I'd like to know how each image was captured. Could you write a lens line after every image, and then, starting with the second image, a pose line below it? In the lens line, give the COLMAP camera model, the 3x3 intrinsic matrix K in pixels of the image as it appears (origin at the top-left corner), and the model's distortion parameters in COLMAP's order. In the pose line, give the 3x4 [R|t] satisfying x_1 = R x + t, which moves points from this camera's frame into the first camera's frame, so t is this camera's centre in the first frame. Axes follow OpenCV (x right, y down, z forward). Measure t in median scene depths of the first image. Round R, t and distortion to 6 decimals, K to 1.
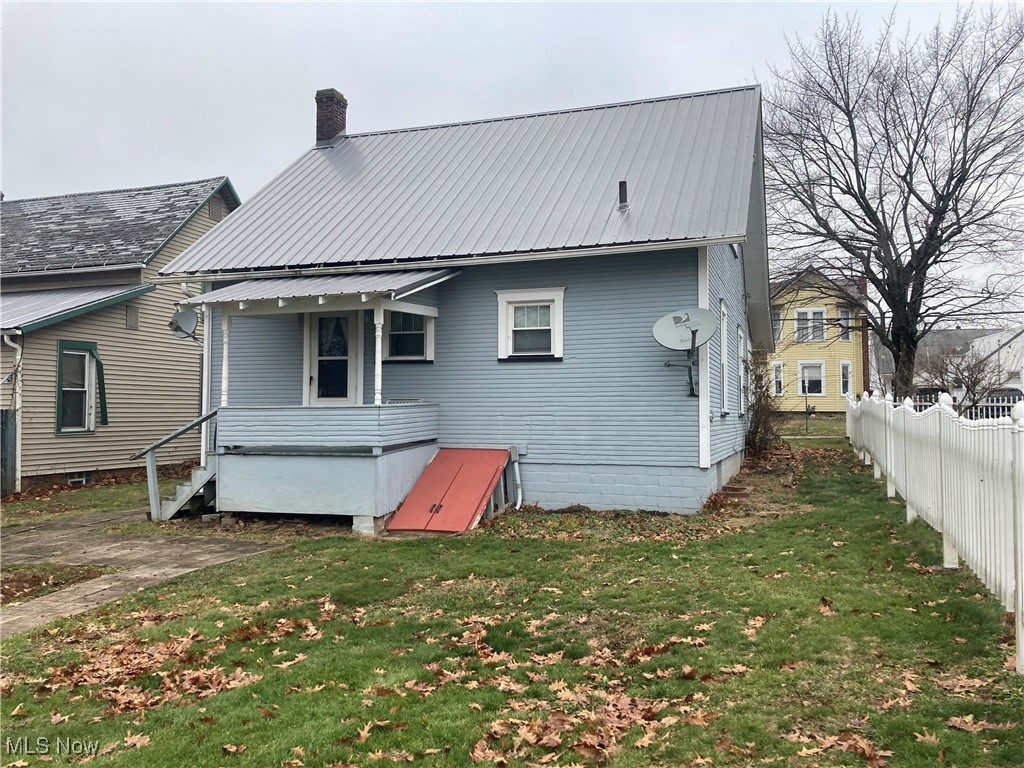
lens RADIAL K [[830.7, 0, 509.5], [0, 830.7, 385.5], [0, 0, 1]] dist [0.036956, -0.000761]
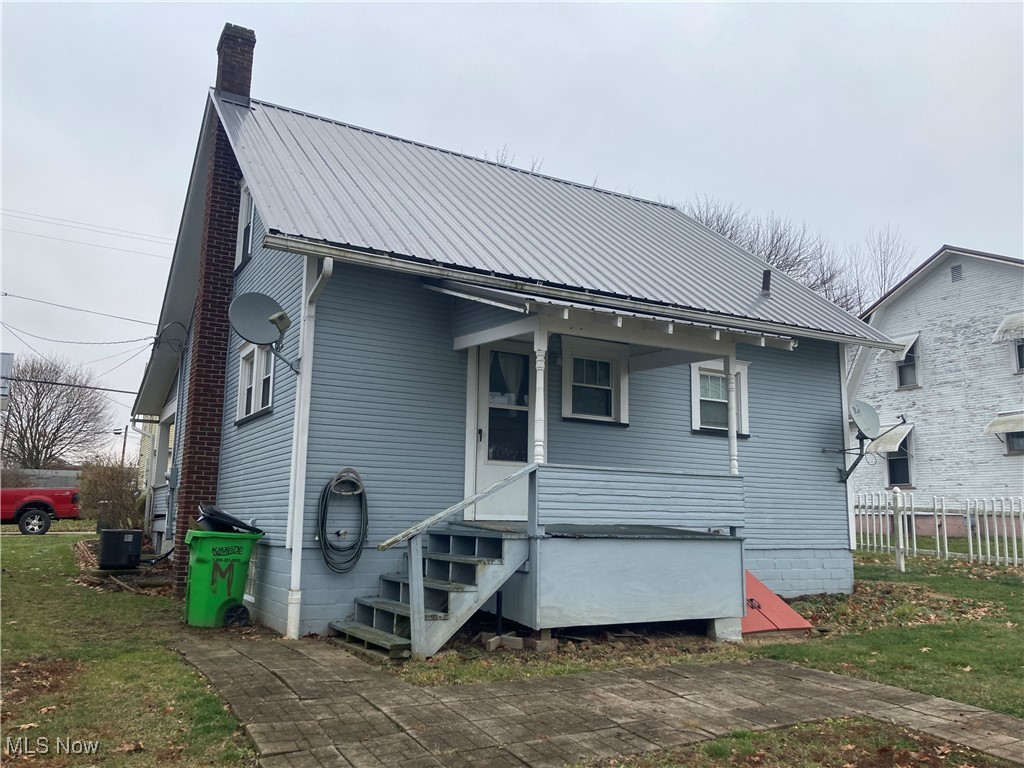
lens RADIAL K [[830.7, 0, 538.0], [0, 830.7, 374.2], [0, 0, 1]] dist [0.036956, -0.000761]
pose [[0.658731, 0.142836, 0.738696, -0.818112], [-0.043437, 0.987396, -0.152190, 0.054007], [-0.751124, 0.068165, 0.656633, 0.555303]]
